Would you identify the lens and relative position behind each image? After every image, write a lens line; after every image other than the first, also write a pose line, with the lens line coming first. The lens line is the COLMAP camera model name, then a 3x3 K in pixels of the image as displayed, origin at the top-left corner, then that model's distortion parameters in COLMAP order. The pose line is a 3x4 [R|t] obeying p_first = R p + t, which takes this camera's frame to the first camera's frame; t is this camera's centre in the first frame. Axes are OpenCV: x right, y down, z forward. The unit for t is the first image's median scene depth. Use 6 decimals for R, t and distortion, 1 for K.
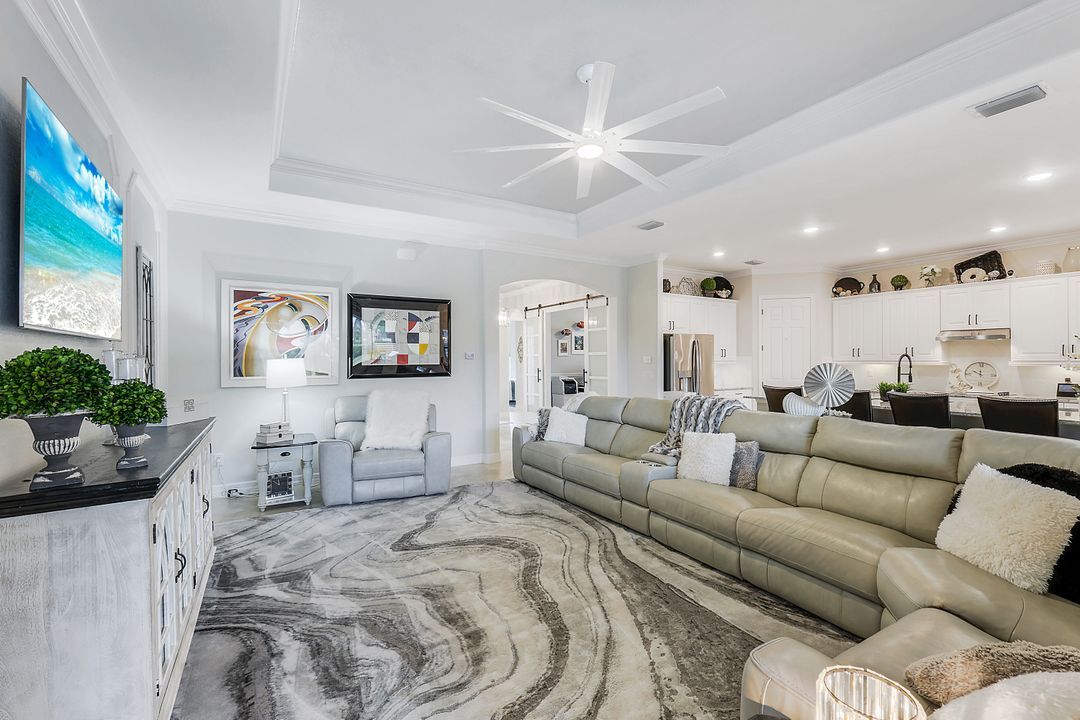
lens RADIAL K [[472.9, 0, 544.4], [0, 472.9, 357.8], [0, 0, 1]] dist [0.001548, 0.001436]
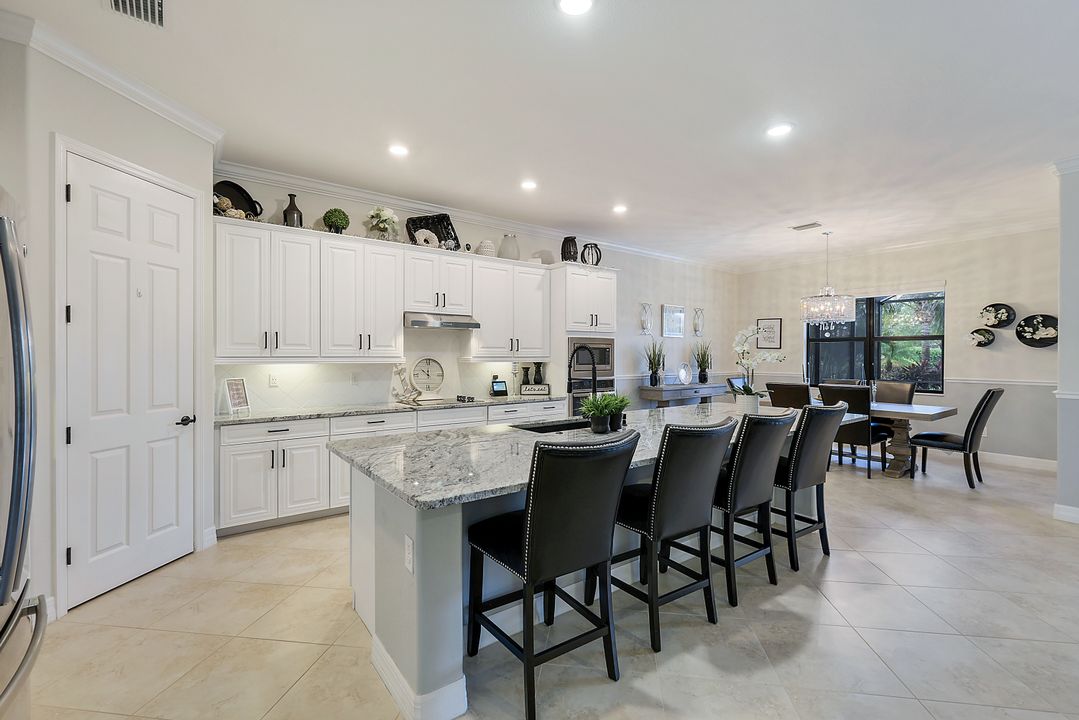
lens RADIAL K [[472.5, 0, 543.2], [0, 472.5, 357.8], [0, 0, 1]] dist [0.001548, 0.001436]
pose [[-0.103489, -0.005292, 0.994617, 0.201524], [-0.005354, 0.999974, 0.004763, 0.004988], [-0.994616, -0.004832, -0.103514, 1.121538]]
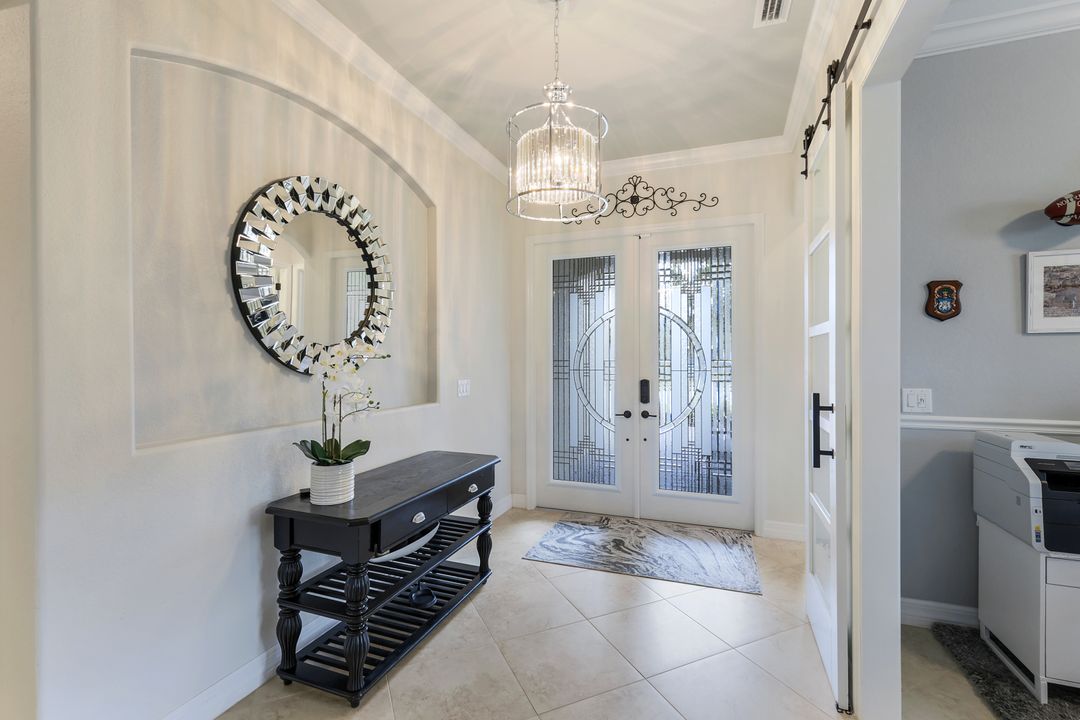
lens RADIAL K [[472.9, 0, 542.3], [0, 472.9, 357.6], [0, 0, 1]] dist [0.001548, 0.001436]
pose [[0.606234, 0.005234, -0.795269, 0.131878], [0.004331, 0.999942, 0.009883, 0.007851], [0.795275, -0.009435, 0.606176, 1.426563]]
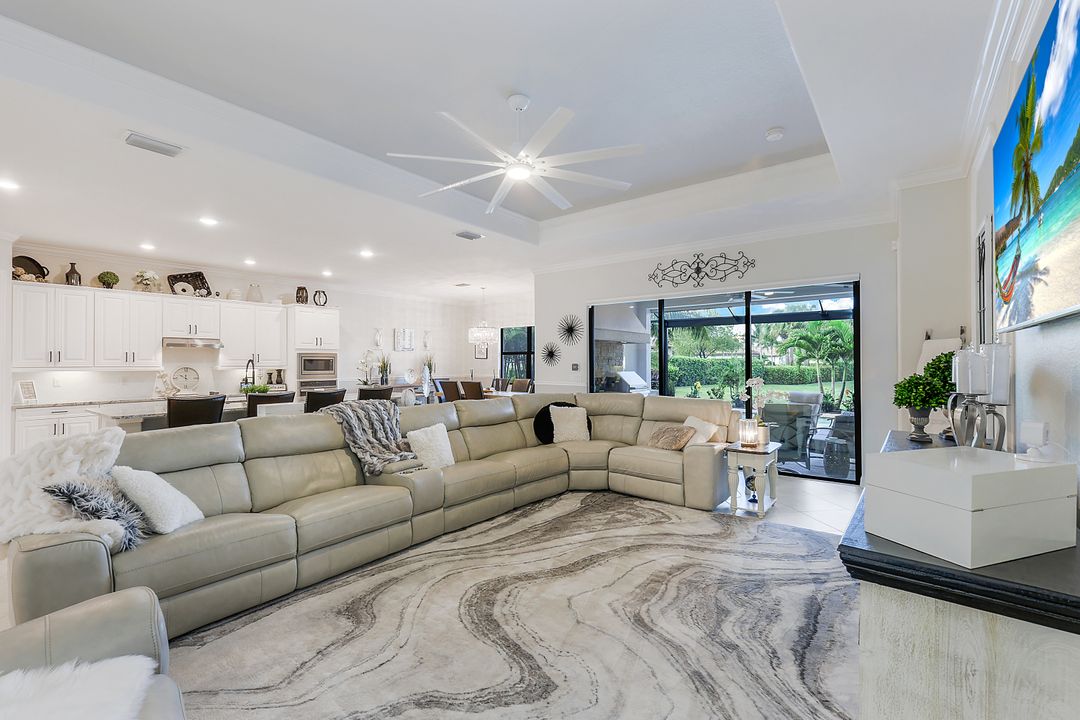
lens RADIAL K [[472.9, 0, 543.8], [0, 472.9, 358.3], [0, 0, 1]] dist [0.001548, 0.001436]
pose [[-0.356641, 0.011803, 0.934167, -0.541276], [0.001305, 0.999926, -0.012136, 0.003481], [-0.934241, -0.003109, -0.356630, 0.759884]]
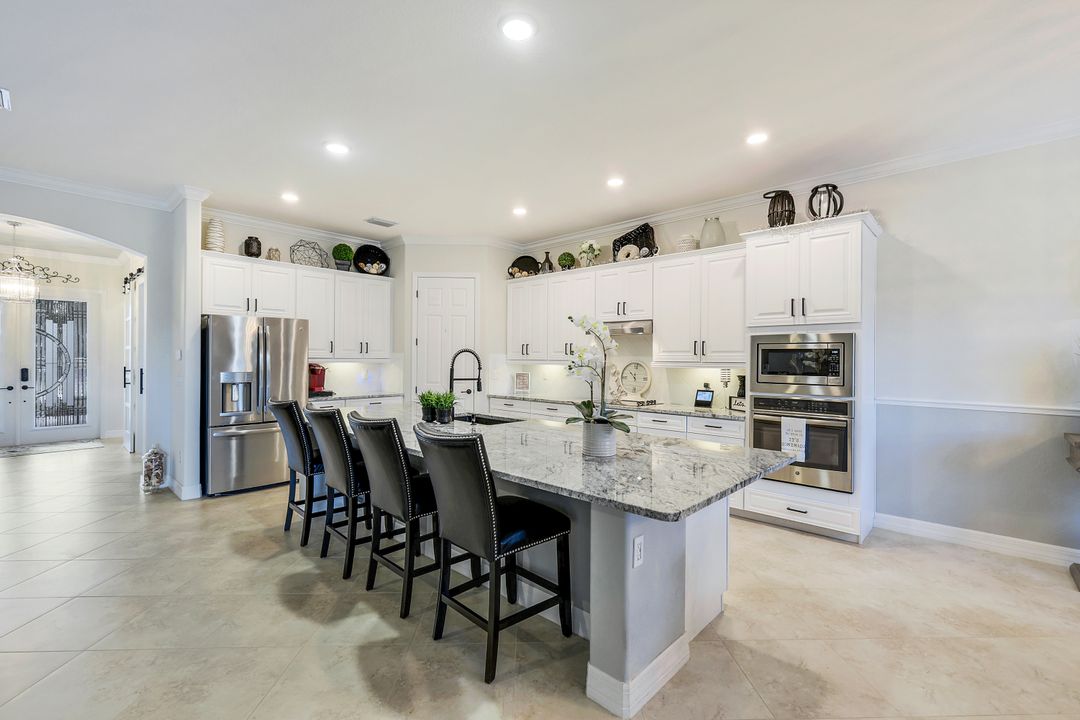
lens RADIAL K [[472.9, 0, 540.9], [0, 472.9, 357.9], [0, 0, 1]] dist [0.001548, 0.001436]
pose [[0.965956, 0.010686, 0.258487, 0.699992], [-0.011273, 0.999936, 0.000791, 0.003229], [-0.258462, -0.003678, 0.966014, 0.337201]]
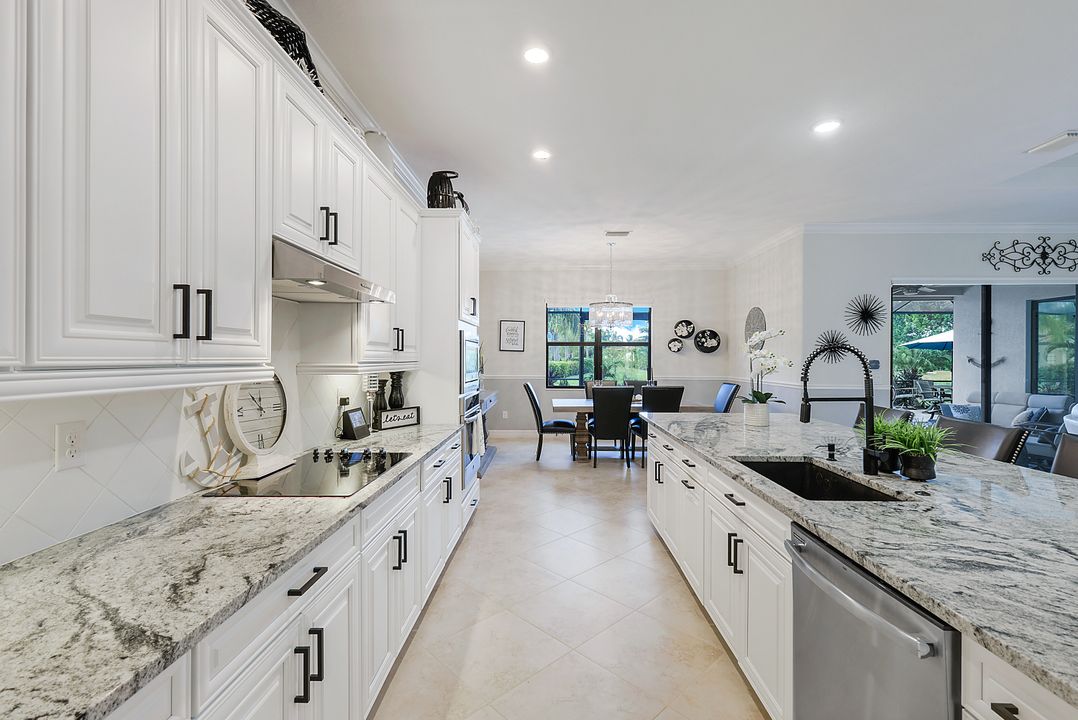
lens RADIAL K [[472.0, 0, 541.1], [0, 472.0, 357.6], [0, 0, 1]] dist [0.001548, 0.001436]
pose [[-0.844132, -0.000091, 0.536136, 0.766762], [-0.003534, 0.999979, -0.005394, 0.005571], [-0.536124, -0.006448, -0.844114, 1.443995]]
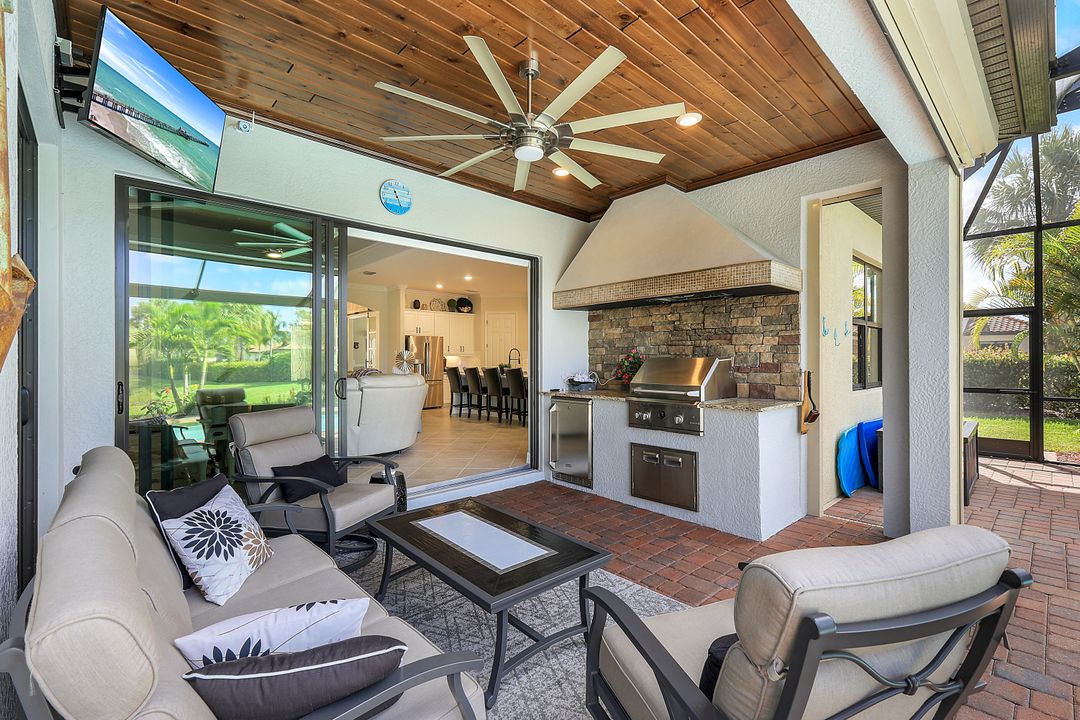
lens RADIAL K [[477.6, 0, 542.1], [0, 477.6, 357.5], [0, 0, 1]] dist [0.005471, 0.000380]
pose [[0.979260, -0.001301, 0.202604, 0.489405], [0.000271, 0.999987, 0.005110, 0.018600], [-0.202608, -0.004949, 0.979247, -0.891729]]
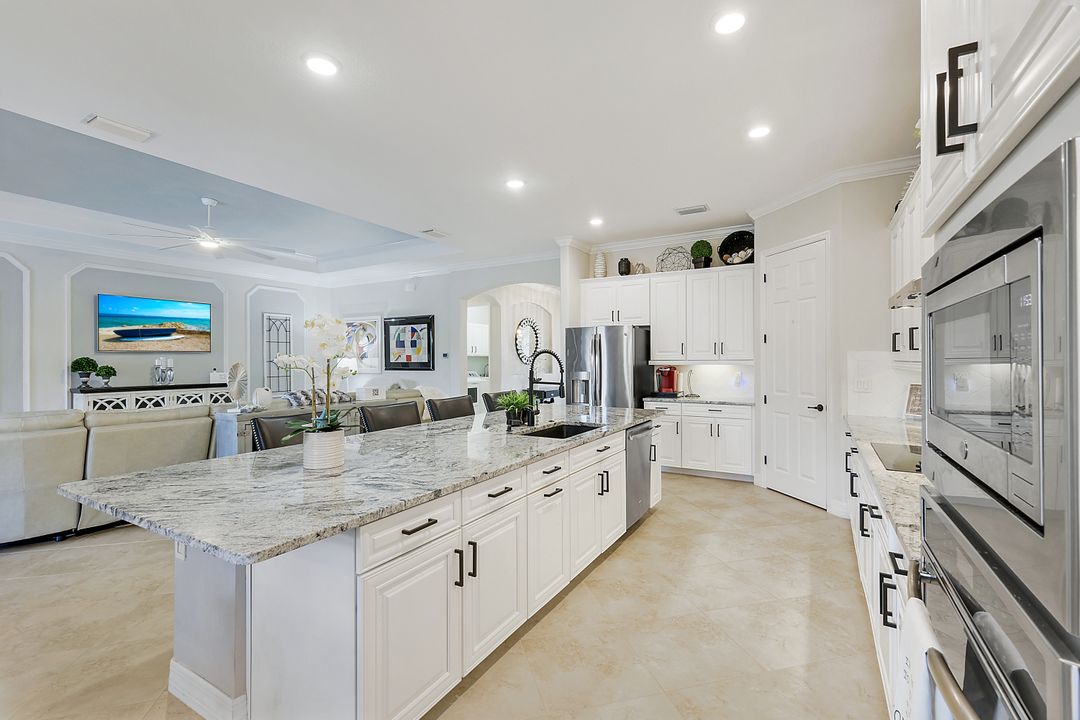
lens RADIAL K [[472.9, 0, 547.3], [0, 472.9, 358.1], [0, 0, 1]] dist [0.001548, 0.001436]
pose [[0.475404, -0.001130, -0.879767, 1.310005], [0.004963, 0.999987, 0.001397, 0.002621], [0.879754, -0.005030, 0.475403, 0.723460]]
